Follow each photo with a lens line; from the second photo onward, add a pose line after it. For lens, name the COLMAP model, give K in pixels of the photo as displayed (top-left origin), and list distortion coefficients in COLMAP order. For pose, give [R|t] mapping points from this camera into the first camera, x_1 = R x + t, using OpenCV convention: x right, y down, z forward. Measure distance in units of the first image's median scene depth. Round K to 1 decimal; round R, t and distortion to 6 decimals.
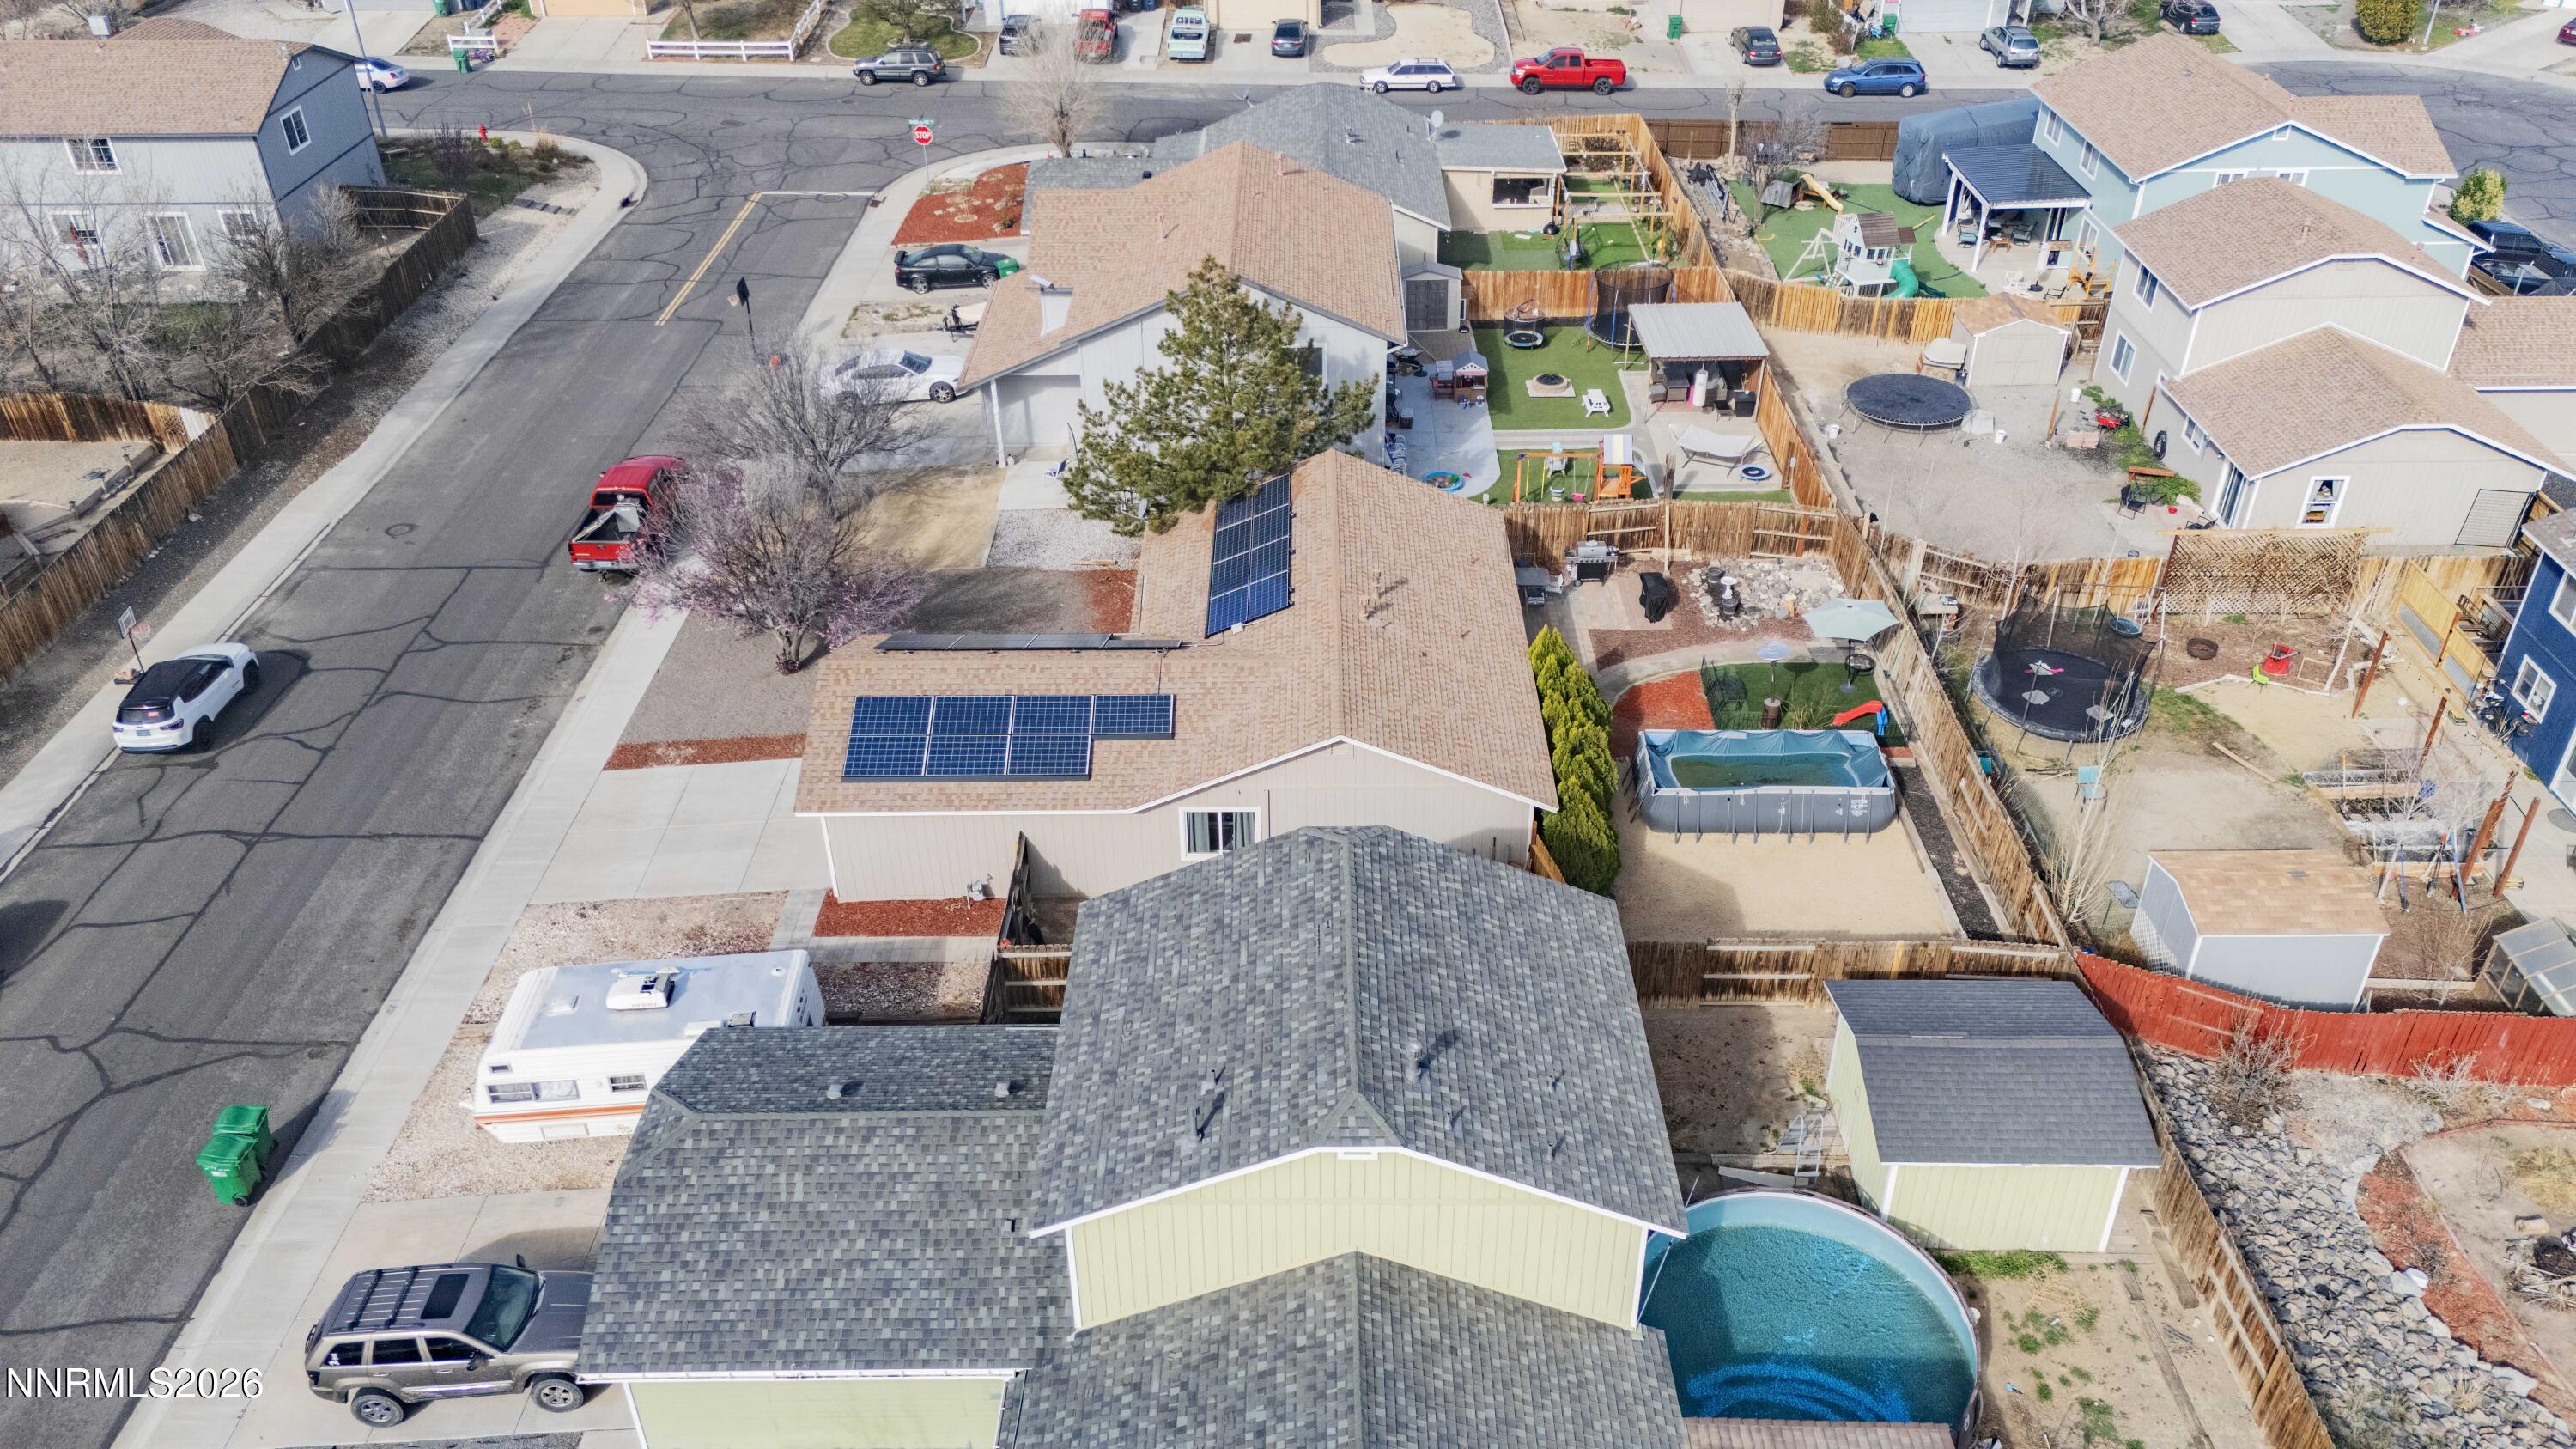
lens RADIAL K [[1858.9, 0, 1275.6], [0, 1858.9, 719.7], [0, 0, 1]] dist [0.044437, -0.034437]
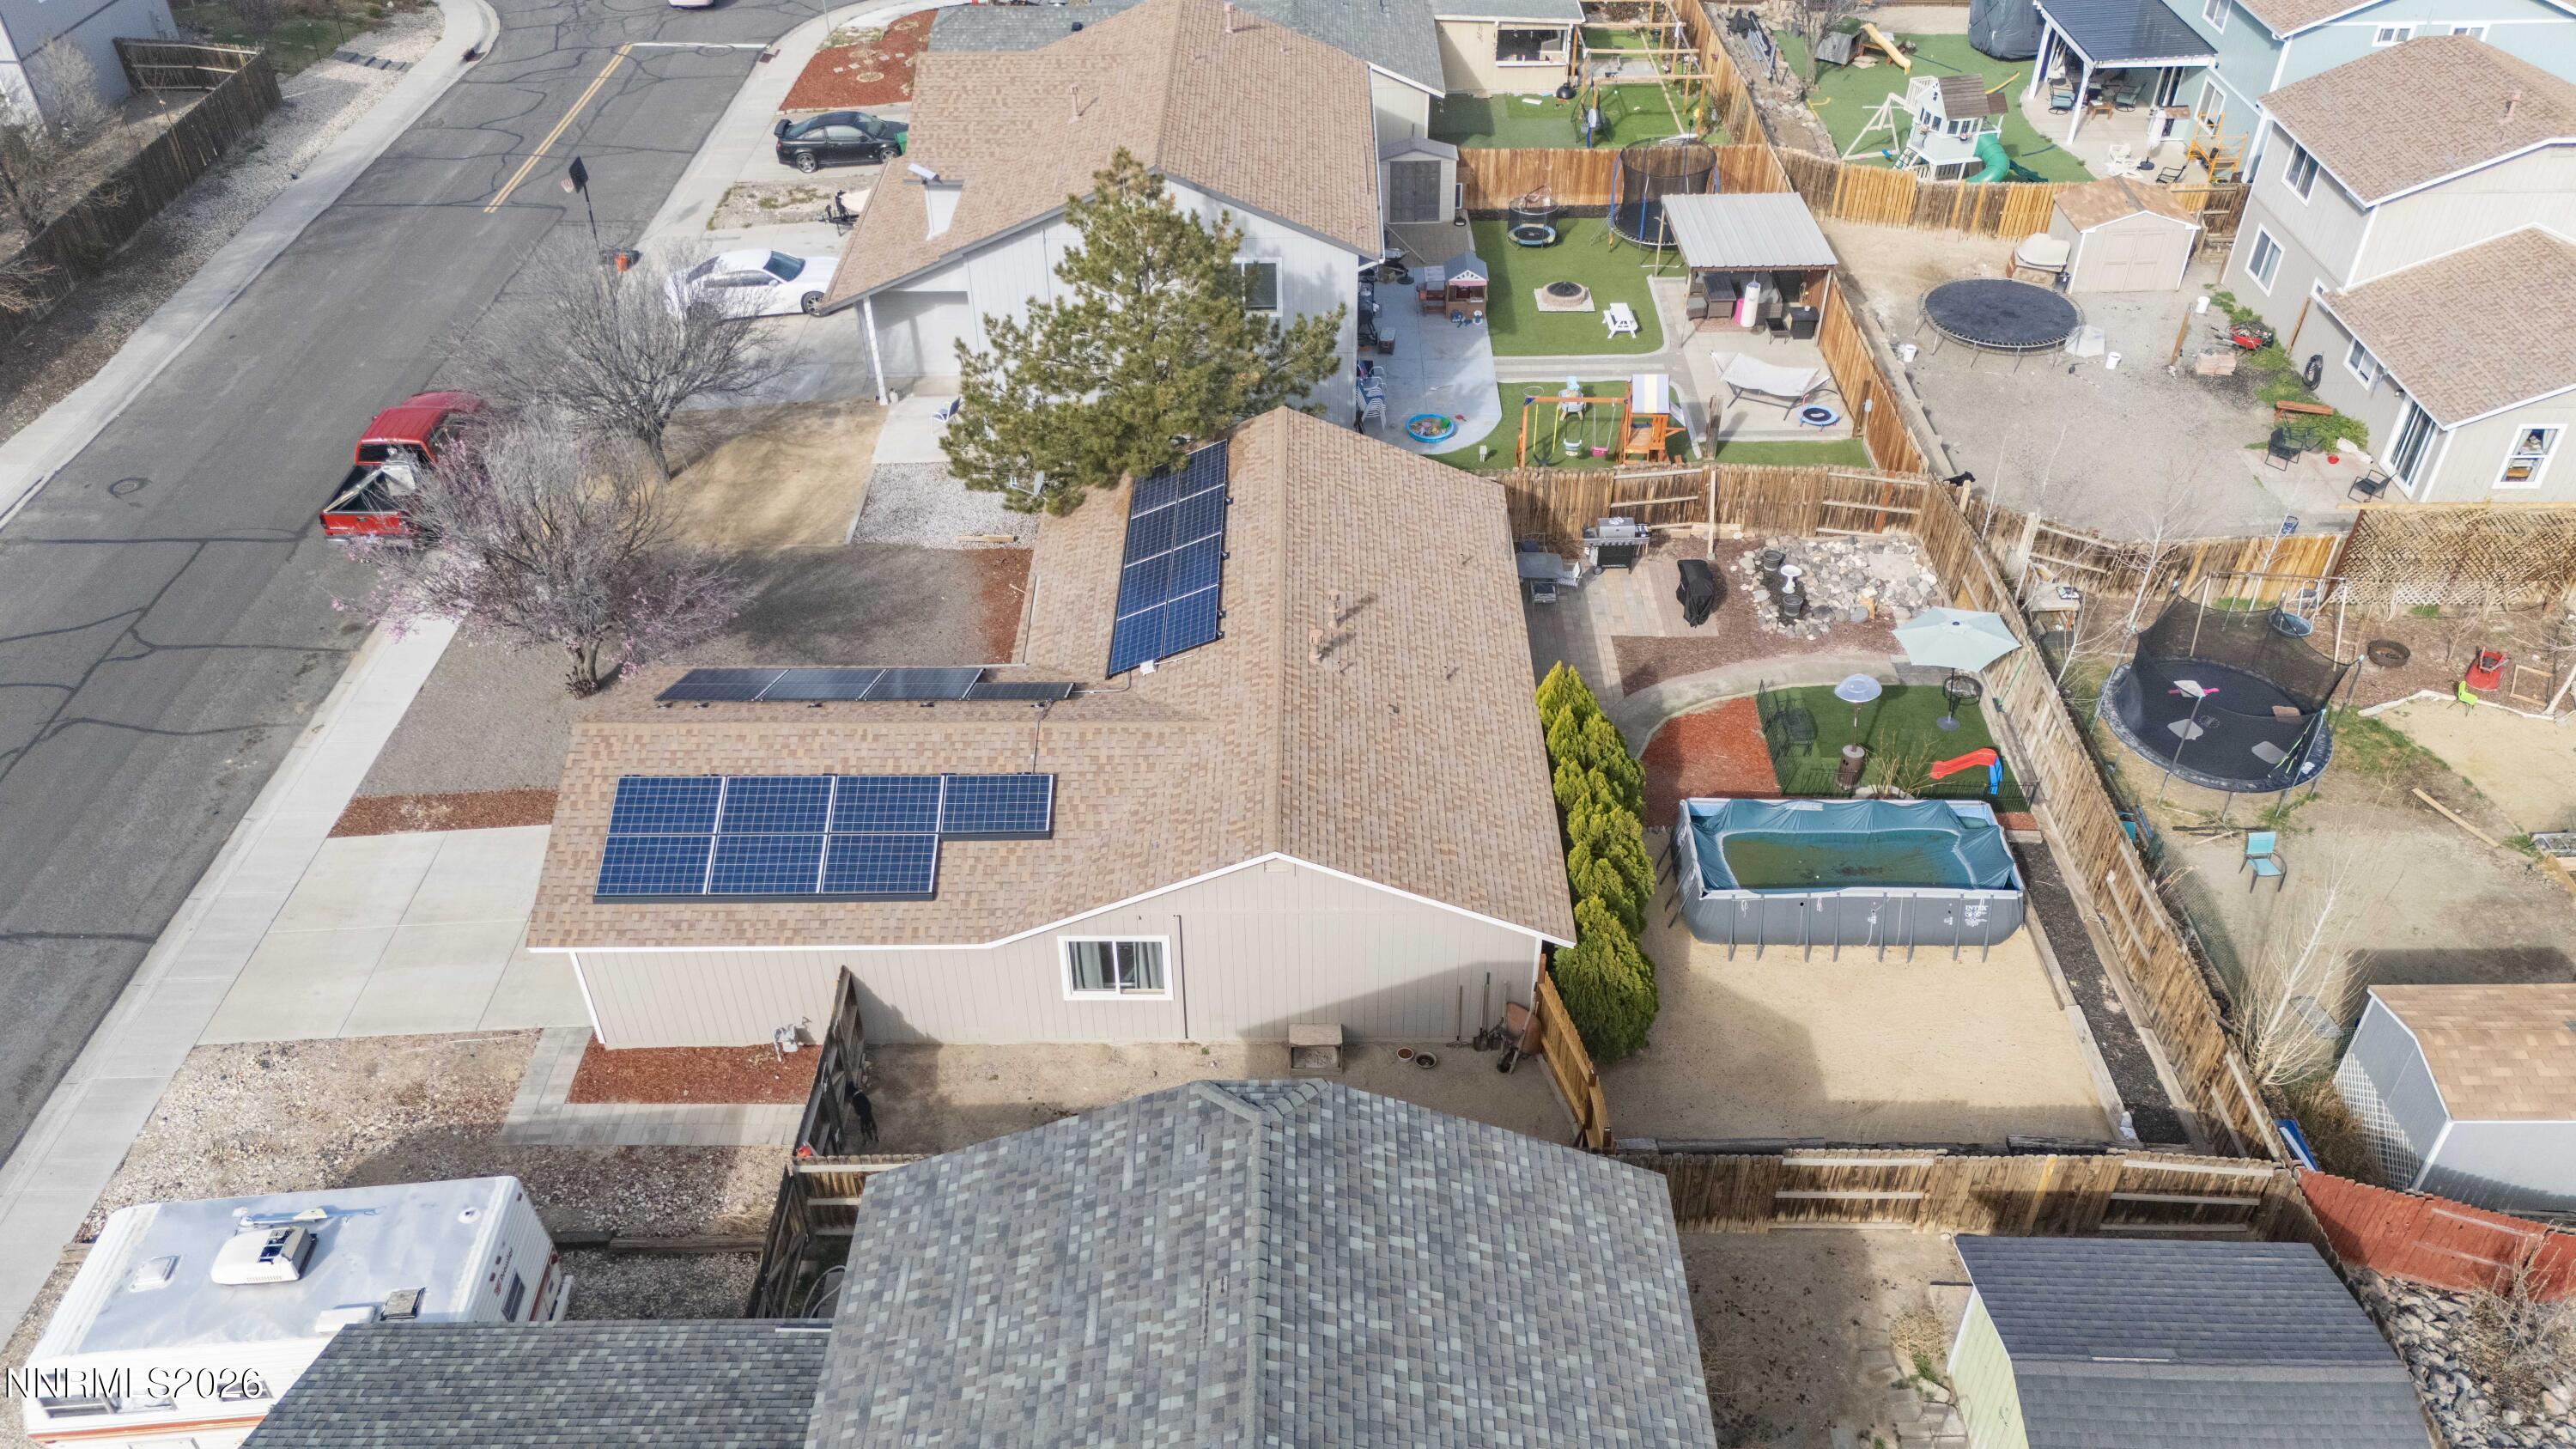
lens RADIAL K [[1858.9, 0, 1275.6], [0, 1858.9, 719.7], [0, 0, 1]] dist [0.044437, -0.034437]
pose [[1.000000, 0.000735, 0.000655, 0.026330], [-0.000785, 0.996748, 0.080580, -0.076533], [-0.000594, -0.080580, 0.996748, 0.217241]]
